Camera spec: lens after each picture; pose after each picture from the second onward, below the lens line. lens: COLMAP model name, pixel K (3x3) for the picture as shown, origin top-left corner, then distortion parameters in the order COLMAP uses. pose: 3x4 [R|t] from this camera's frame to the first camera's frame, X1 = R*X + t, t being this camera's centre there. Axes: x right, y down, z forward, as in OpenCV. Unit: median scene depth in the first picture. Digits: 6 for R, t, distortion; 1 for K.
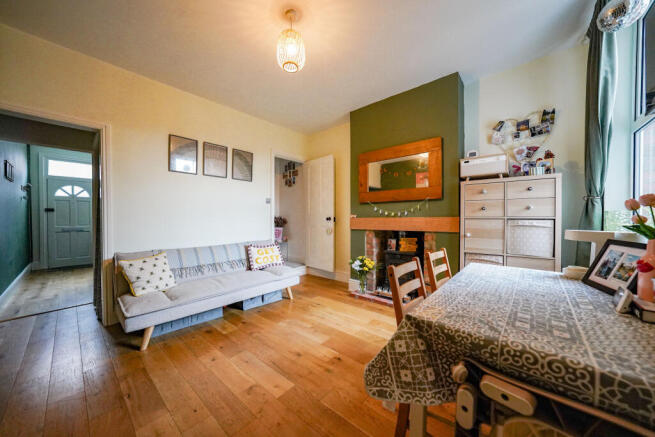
lens RADIAL K [[230.3, 0, 326.2], [0, 230.3, 220.3], [0, 0, 1]] dist [-0.008762, 0.002063]
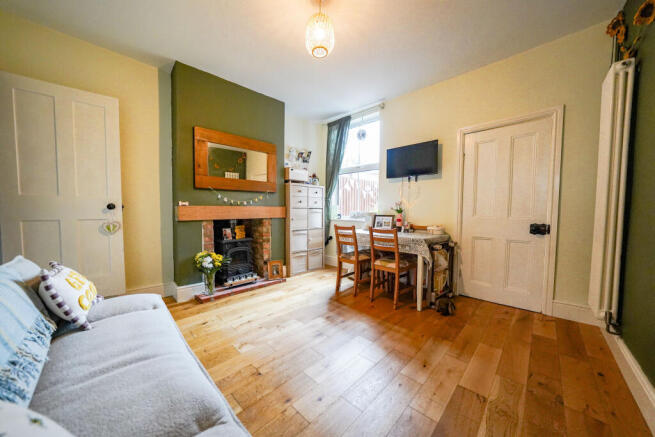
lens RADIAL K [[230.3, 0, 325.6], [0, 230.3, 221.6], [0, 0, 1]] dist [-0.008762, 0.002063]
pose [[0.060265, -0.045945, 0.997124, -0.757242], [0.005907, 0.998939, 0.045671, 0.012377], [-0.998165, 0.003137, 0.060473, 0.599491]]
